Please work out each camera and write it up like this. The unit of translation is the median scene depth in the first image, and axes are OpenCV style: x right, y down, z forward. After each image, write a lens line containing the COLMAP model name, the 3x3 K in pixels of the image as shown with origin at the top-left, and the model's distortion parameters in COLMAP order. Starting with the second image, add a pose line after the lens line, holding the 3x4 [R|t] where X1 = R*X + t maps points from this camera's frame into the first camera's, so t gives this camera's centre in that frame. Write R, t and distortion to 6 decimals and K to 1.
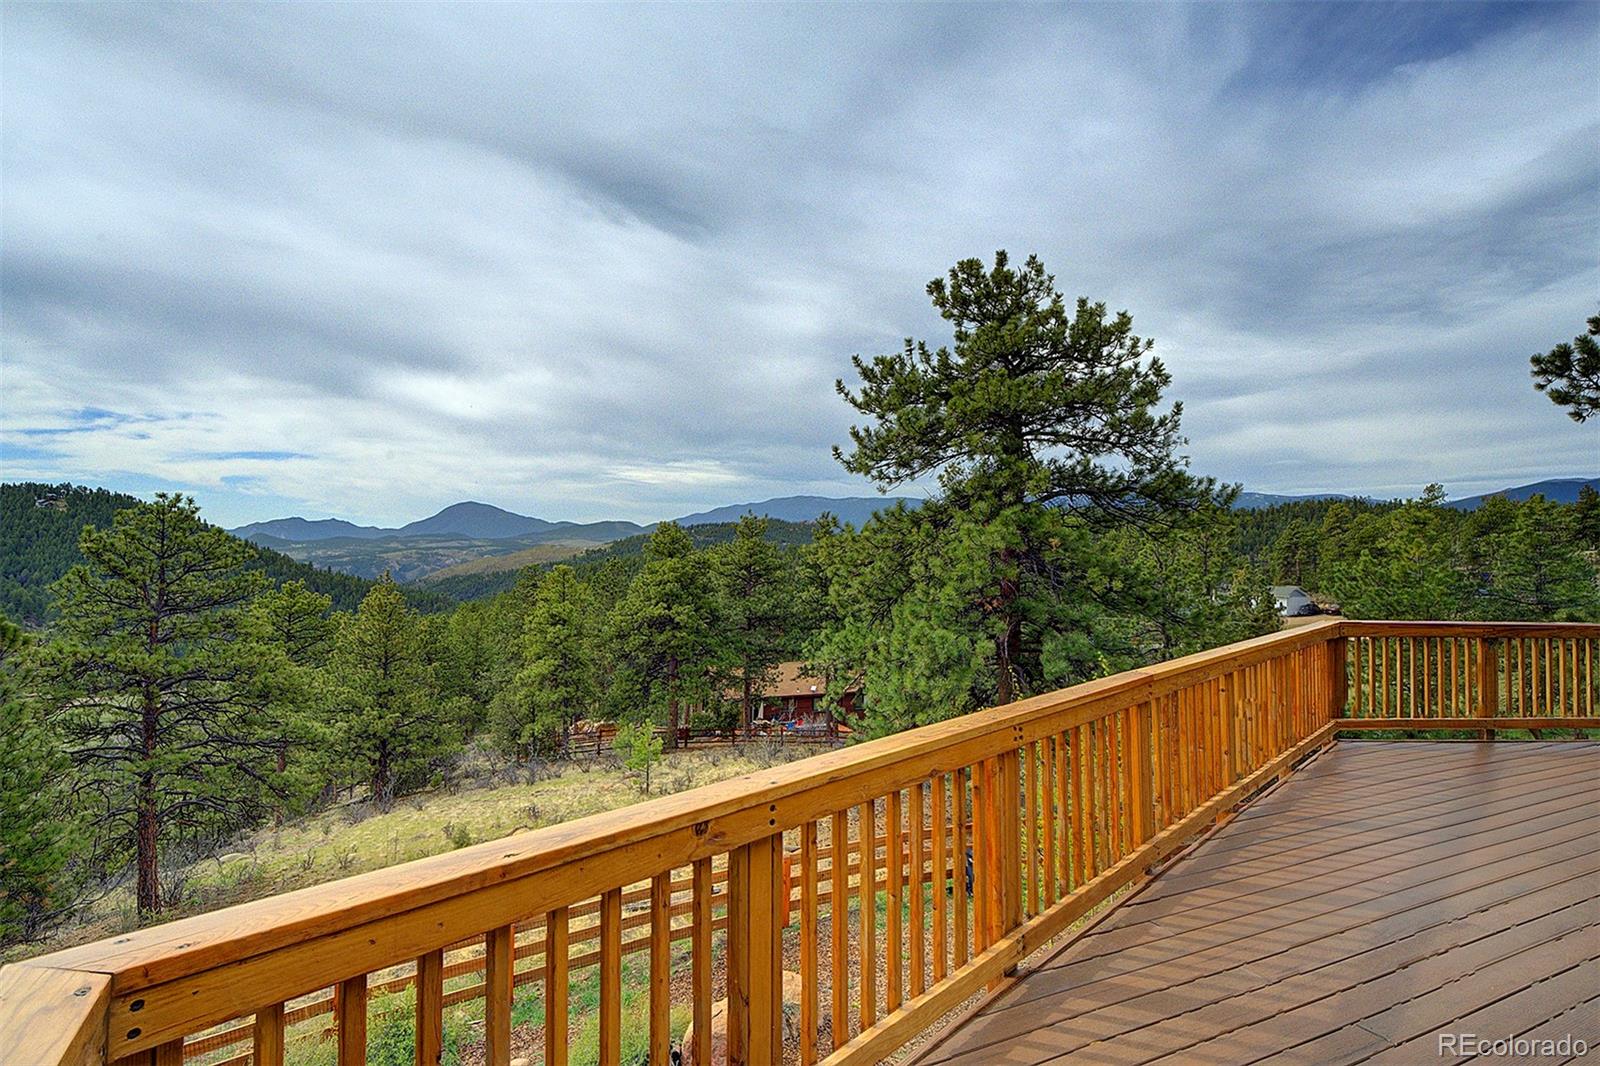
lens RADIAL K [[850.3, 0, 800.1], [0, 850.3, 550.5], [0, 0, 1]] dist [0.015036, 0.000382]
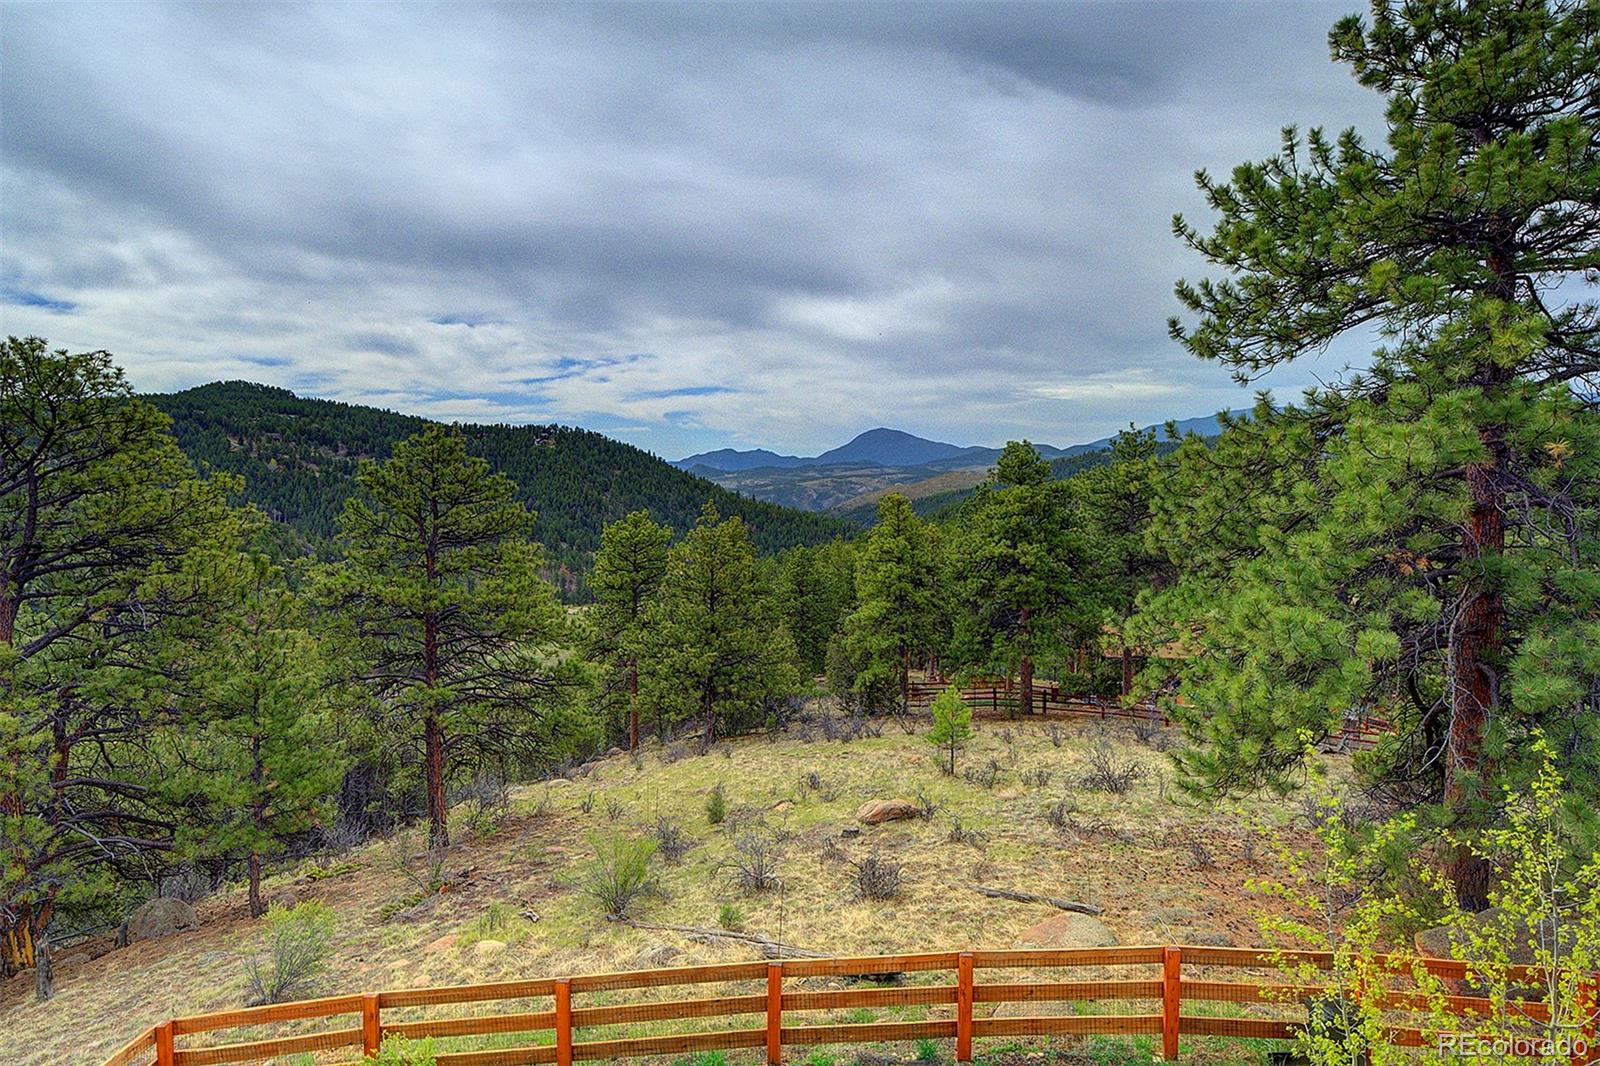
lens RADIAL K [[928.5, 0, 800.0], [0, 928.5, 533.0], [0, 0, 1]] dist [0.021111, 0.000023]
pose [[0.897692, 0.015055, -0.440367, 0.053506], [0.011594, 0.998263, 0.057761, 0.000421], [0.440471, -0.056957, 0.895958, 0.103687]]
